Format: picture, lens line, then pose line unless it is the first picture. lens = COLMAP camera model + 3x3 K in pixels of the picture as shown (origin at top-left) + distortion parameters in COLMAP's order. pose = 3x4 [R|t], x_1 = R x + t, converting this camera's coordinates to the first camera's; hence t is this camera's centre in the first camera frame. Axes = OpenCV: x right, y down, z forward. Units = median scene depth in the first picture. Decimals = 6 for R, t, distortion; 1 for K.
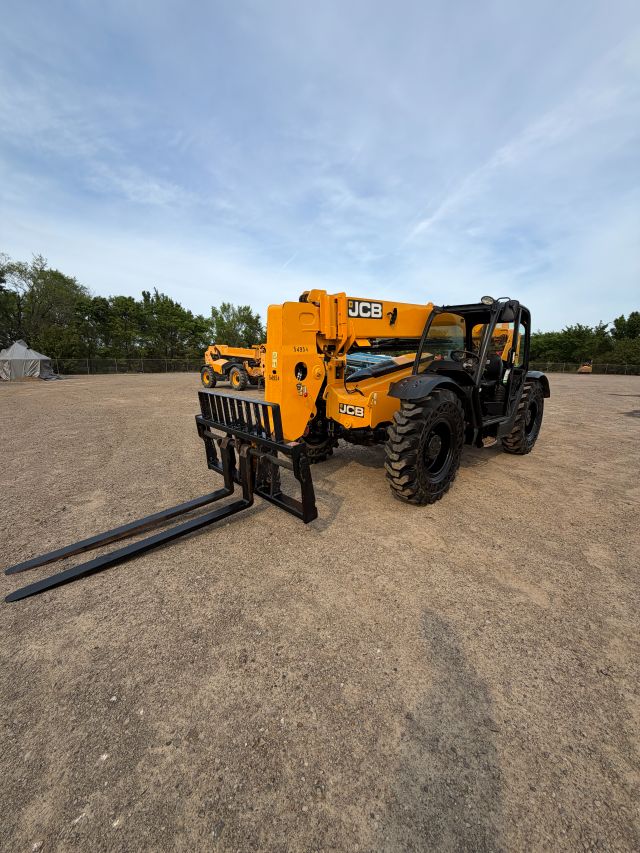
lens RADIAL K [[340.6, 0, 318.8], [0, 340.6, 422.2], [0, 0, 1]] dist [-0.000402, 0.000295]
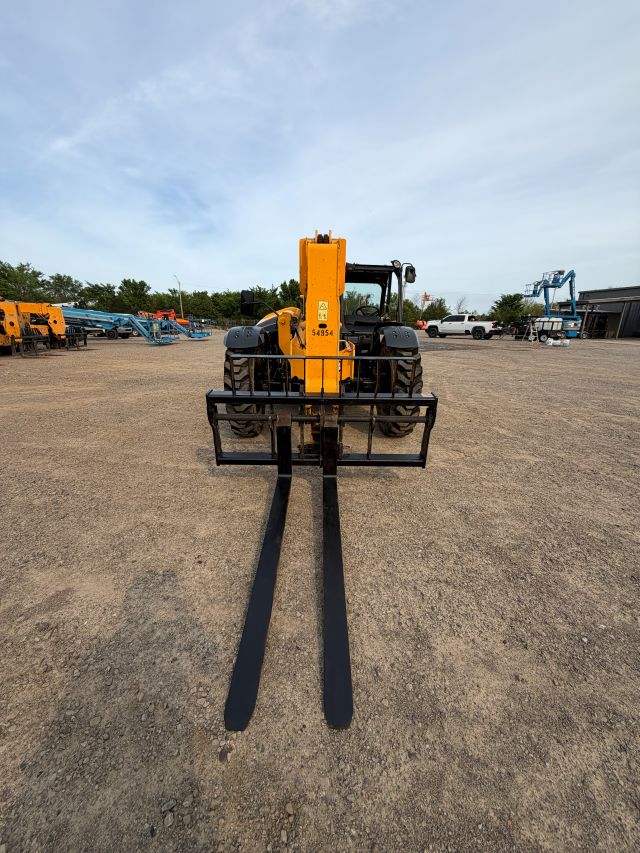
lens RADIAL K [[340.6, 0, 319.1], [0, 340.6, 422.2], [0, 0, 1]] dist [-0.000402, 0.000295]
pose [[0.666406, -0.218805, 0.712760, -0.517227], [0.133322, 0.975532, 0.174820, -0.039567], [-0.733572, -0.021475, 0.679272, 0.267017]]
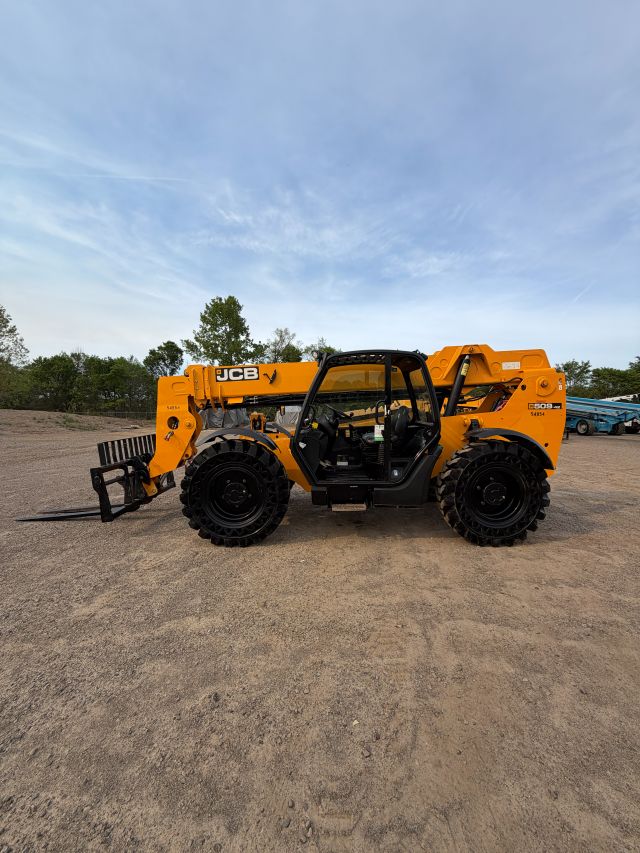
lens RADIAL K [[340.6, 0, 318.0], [0, 340.6, 423.2], [0, 0, 1]] dist [-0.000402, 0.000295]
pose [[0.738055, 0.015638, -0.674559, 0.869026], [-0.112736, 0.988536, -0.100431, -0.048983], [0.665256, 0.150170, 0.731357, 0.239939]]
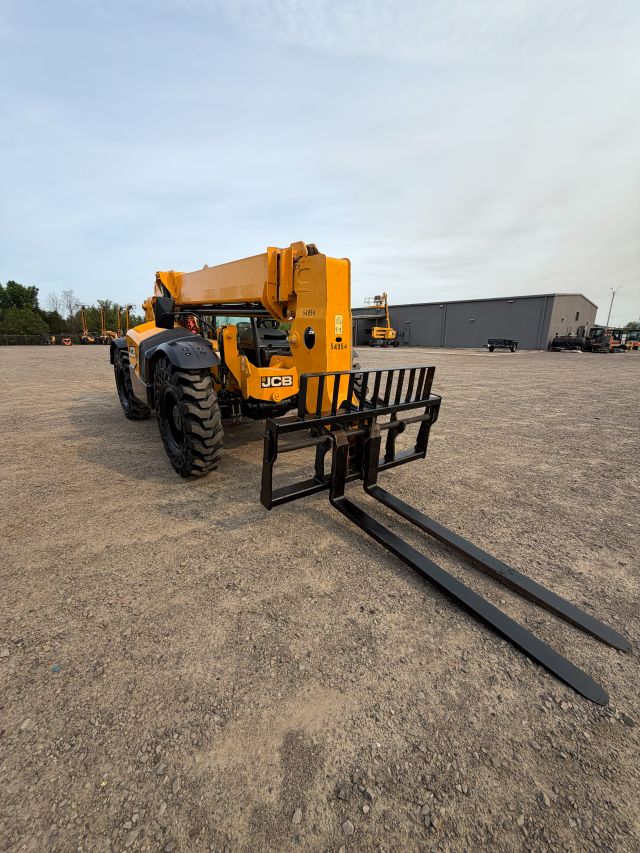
lens RADIAL K [[340.6, 0, 321.7], [0, 340.6, 423.1], [0, 0, 1]] dist [-0.000402, 0.000295]
pose [[0.075815, -0.259499, 0.962763, -0.650012], [0.176352, 0.953810, 0.243199, -0.104580], [-0.981403, 0.151347, 0.118076, 0.625203]]
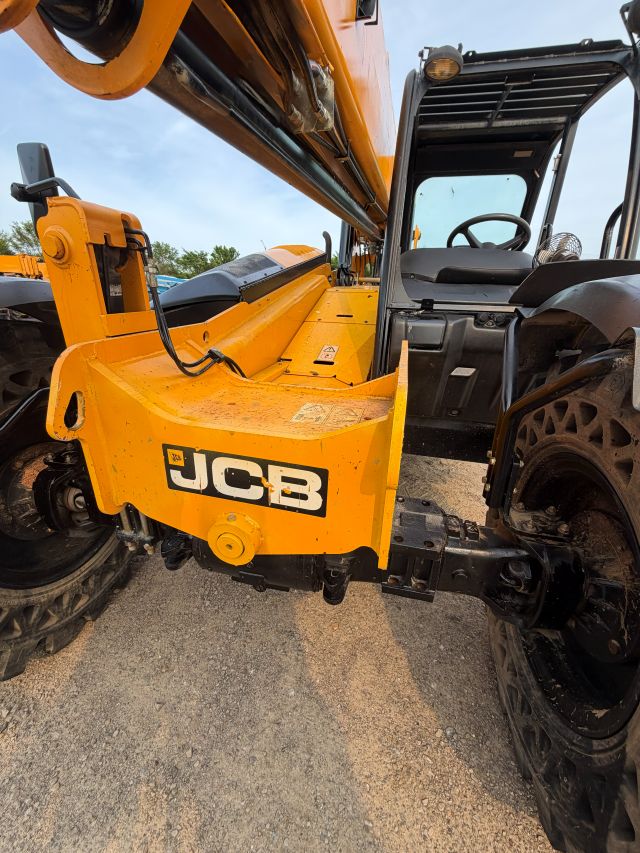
lens RADIAL K [[340.6, 0, 320.0], [0, 340.6, 422.6], [0, 0, 1]] dist [-0.000402, 0.000295]
pose [[0.825808, -0.208729, 0.523901, 0.029378], [0.098680, 0.968134, 0.230171, -0.084946], [-0.555250, -0.138379, 0.820091, 0.650969]]
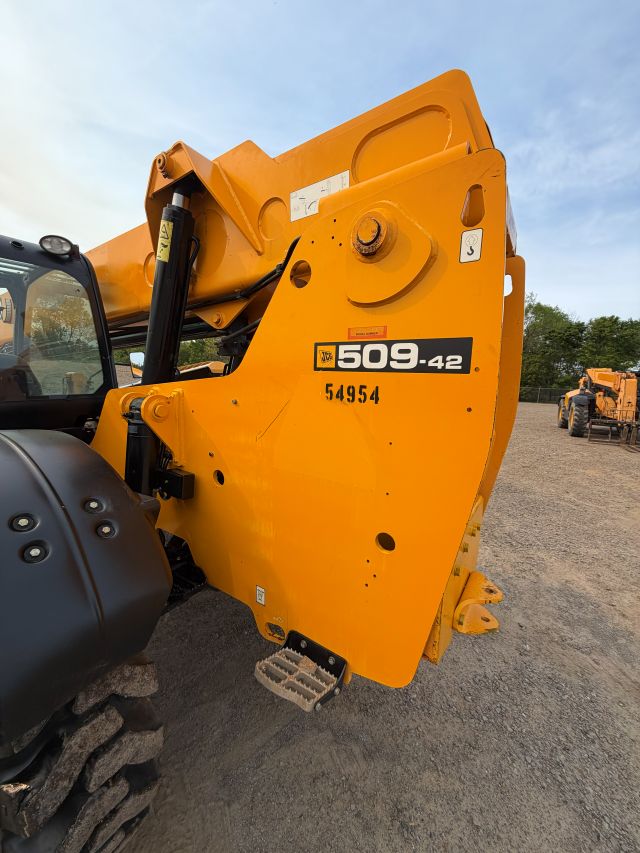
lens RADIAL K [[340.6, 0, 319.1], [0, 340.6, 423.2], [0, 0, 1]] dist [-0.000402, 0.000295]
pose [[0.245961, 0.127328, -0.960880, 0.874207], [-0.207041, 0.975356, 0.076249, -0.215758], [0.946909, 0.180187, 0.266261, 1.172895]]
